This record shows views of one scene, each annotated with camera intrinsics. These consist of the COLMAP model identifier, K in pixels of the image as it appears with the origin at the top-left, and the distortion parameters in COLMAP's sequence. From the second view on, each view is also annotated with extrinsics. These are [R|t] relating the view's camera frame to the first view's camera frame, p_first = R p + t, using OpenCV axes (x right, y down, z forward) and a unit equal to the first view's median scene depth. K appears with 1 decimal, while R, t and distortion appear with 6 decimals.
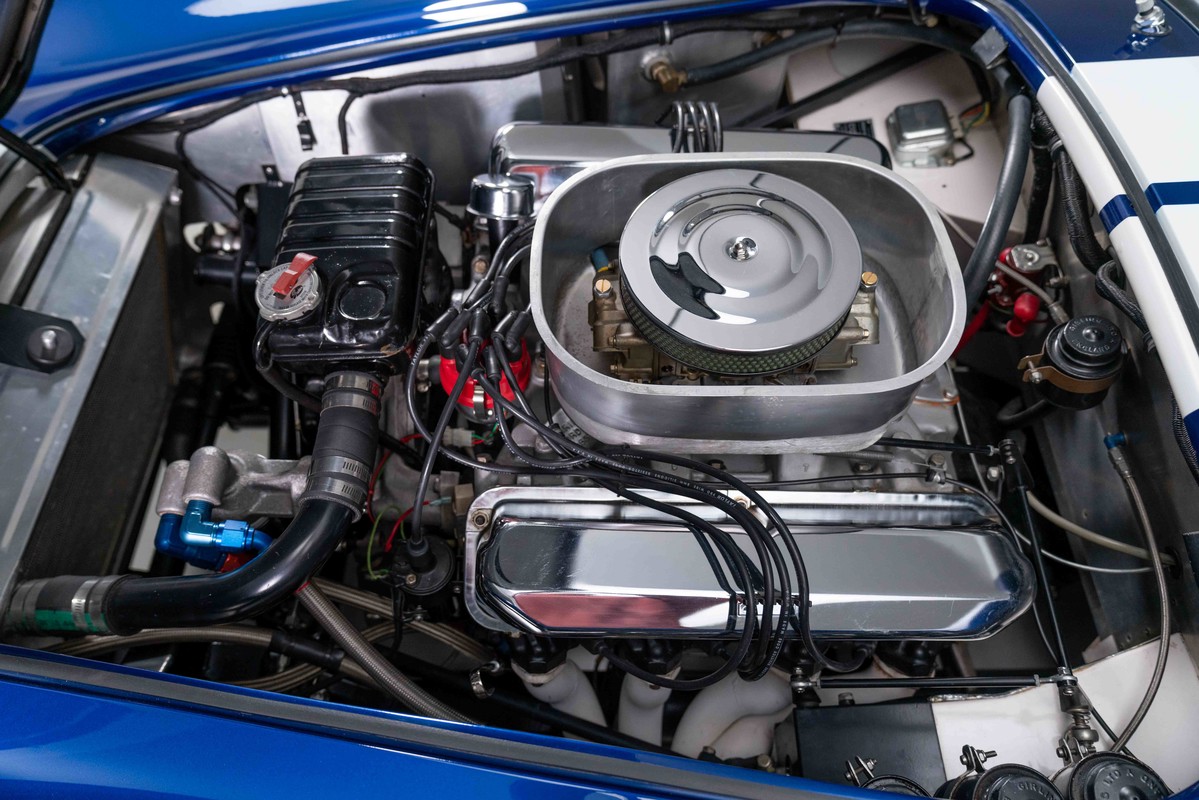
lens RADIAL K [[811.4, 0, 592.8], [0, 811.4, 390.8], [0, 0, 1]] dist [-0.008432, 0.005052]
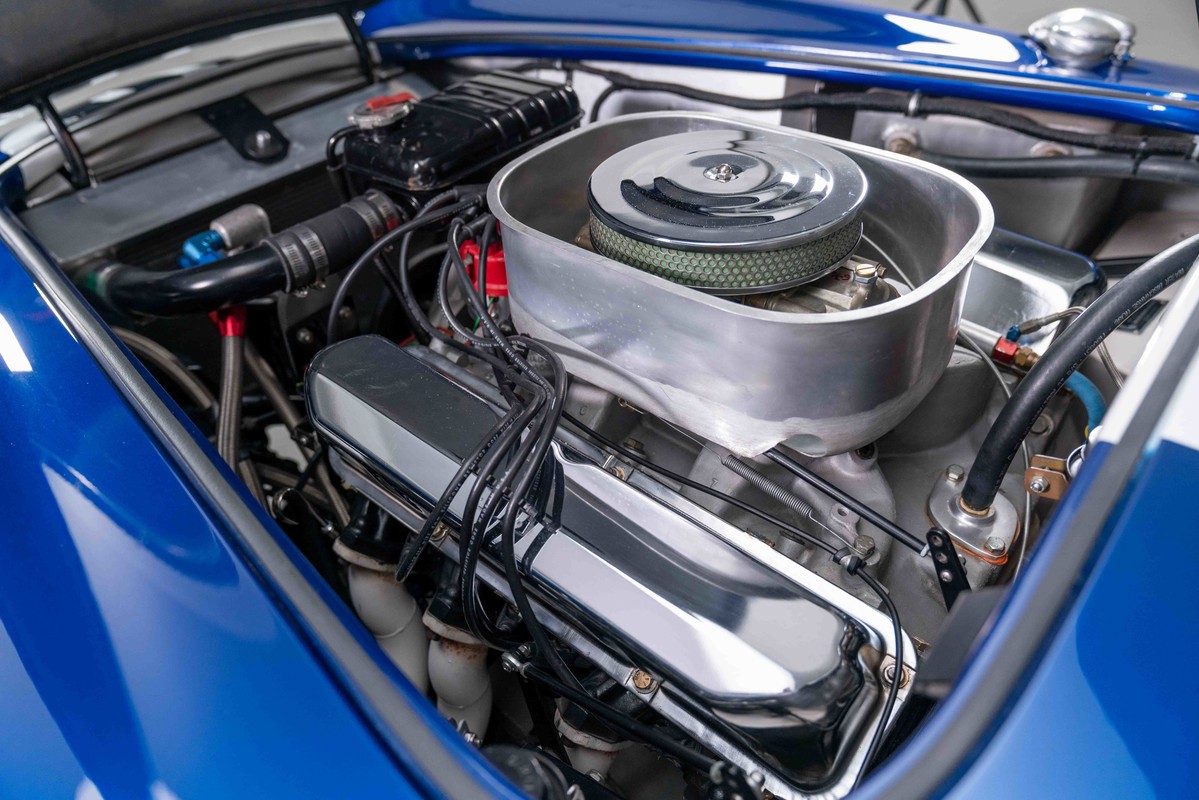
lens RADIAL K [[917.6, 0, 599.5], [0, 917.6, 400.0], [0, 0, 1]] dist [-0.005034, 0.003202]
pose [[0.765696, 0.384148, -0.515888, 0.488615], [-0.526486, 0.835068, -0.159604, 0.183535], [0.369490, 0.393816, 0.841657, 0.148801]]
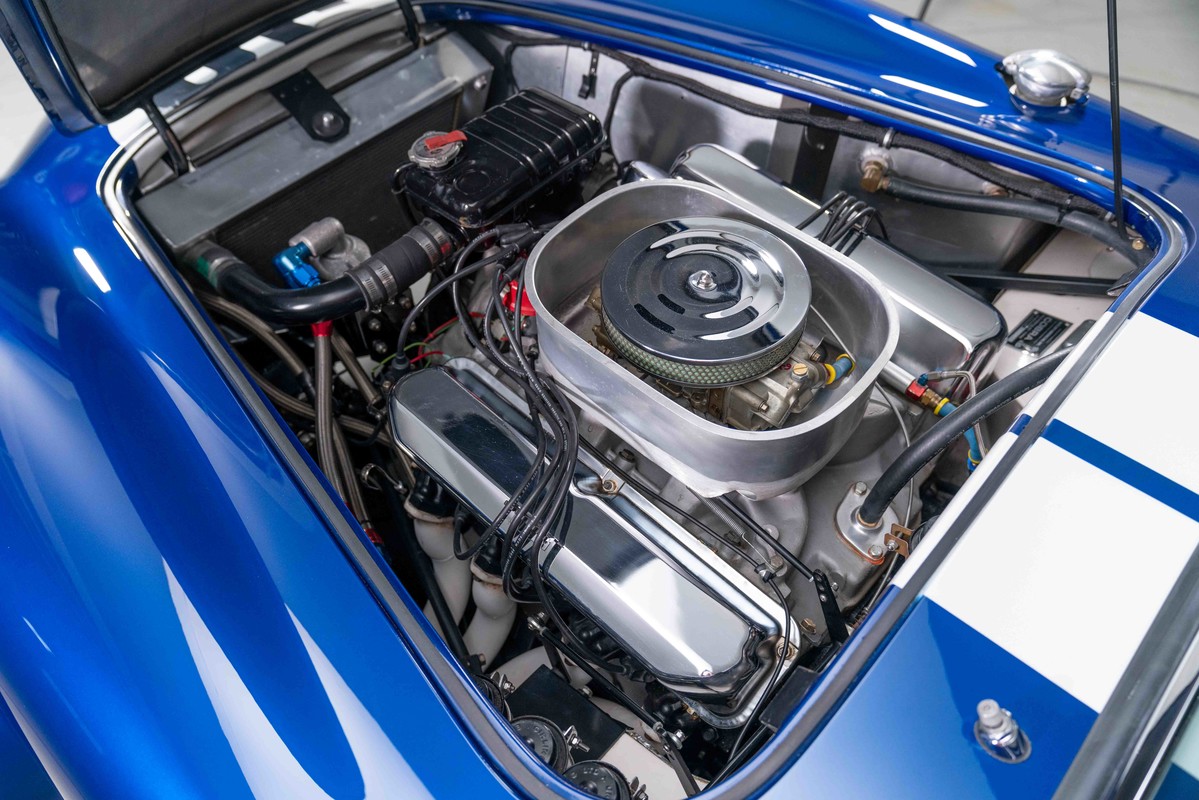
lens RADIAL K [[917.6, 0, 599.5], [0, 917.6, 400.0], [0, 0, 1]] dist [-0.005034, 0.003202]
pose [[0.735228, 0.536962, -0.413656, 0.504153], [-0.569241, 0.820445, 0.053247, -0.014276], [0.367974, 0.196321, 0.908875, -0.154342]]
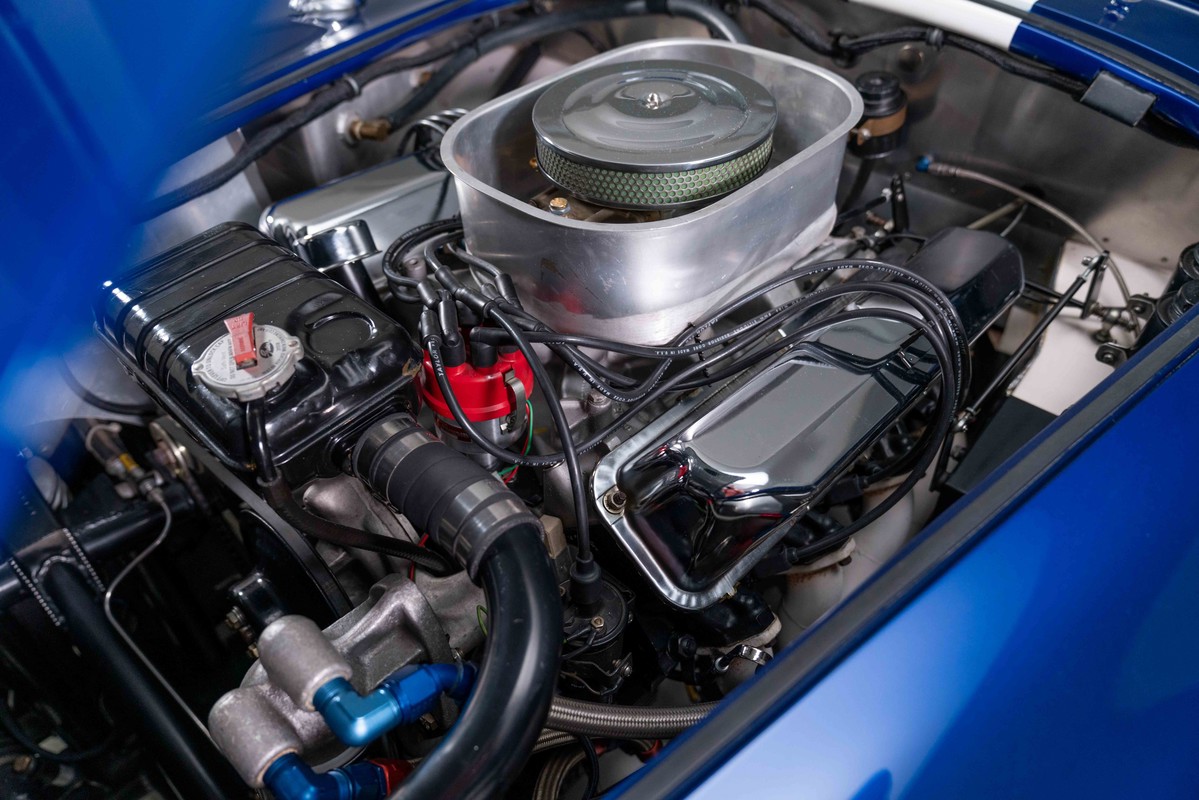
lens RADIAL K [[811.4, 0, 592.8], [0, 811.4, 390.8], [0, 0, 1]] dist [-0.008432, 0.005052]
pose [[0.691317, -0.487011, 0.533761, -0.408157], [0.616322, 0.783022, -0.083808, 0.099115], [-0.377131, 0.386907, 0.841472, 0.232576]]
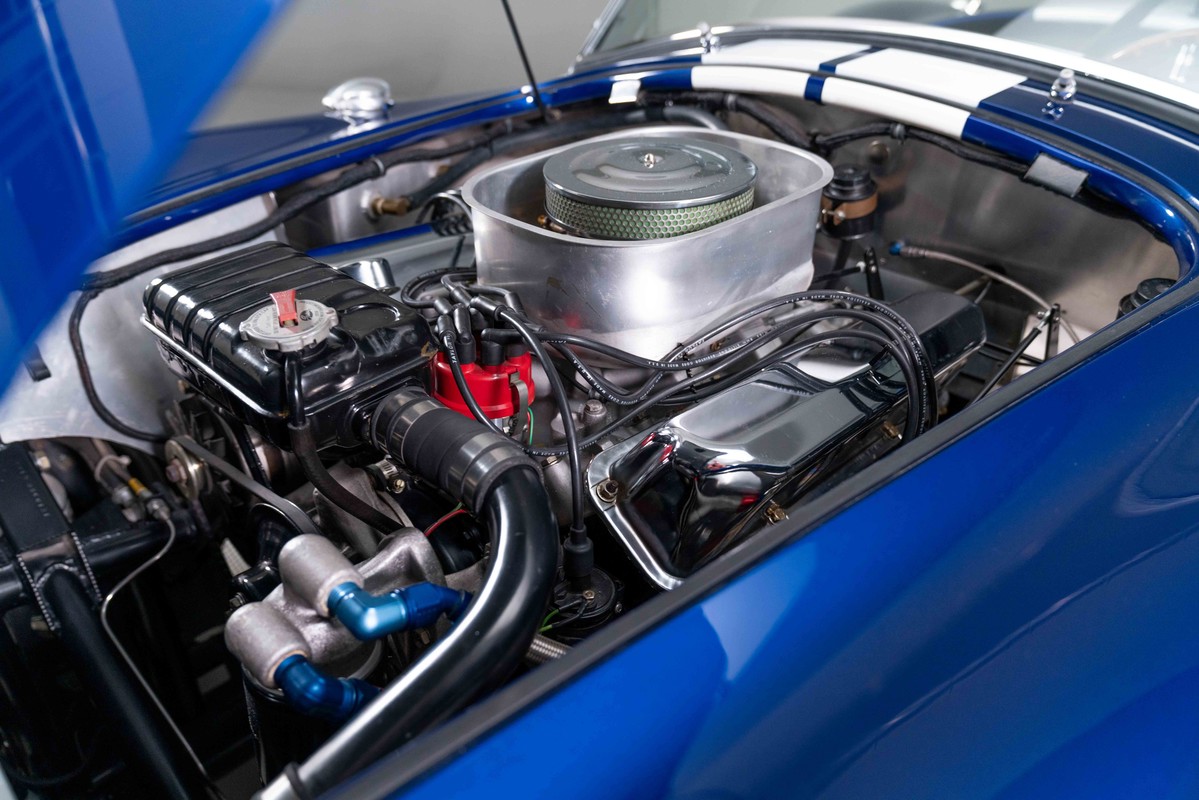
lens RADIAL K [[850.5, 0, 594.3], [0, 850.5, 393.5], [0, 0, 1]] dist [-0.000973, -0.000462]
pose [[0.697735, -0.353964, 0.622797, -0.520807], [0.595404, 0.769969, -0.229438, 0.215737], [-0.398321, 0.530903, 0.747986, 0.219857]]
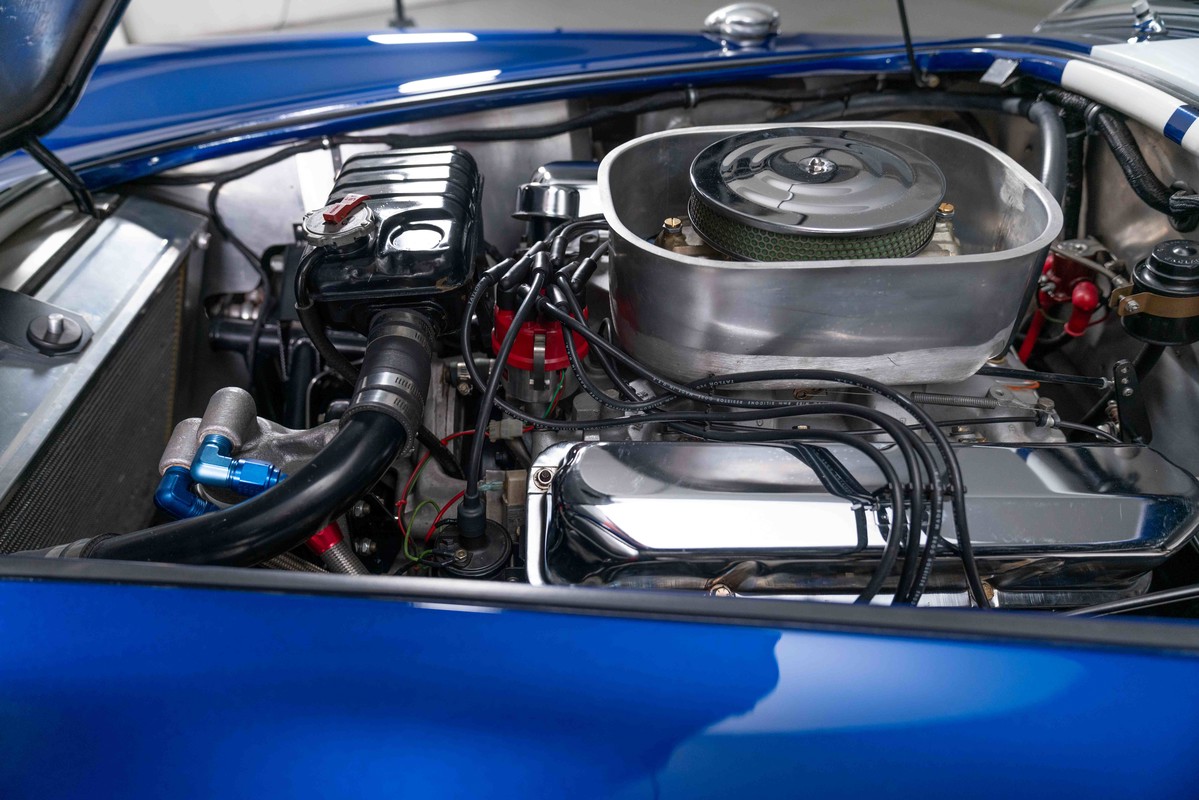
lens RADIAL K [[795.7, 0, 600.6], [0, 795.7, 404.6], [0, 0, 1]] dist [-0.006433, -0.000660]
pose [[0.998485, -0.026706, 0.048107, -0.091396], [0.040225, 0.950847, -0.307037, 0.268587], [-0.037543, 0.308507, 0.950481, 0.137251]]
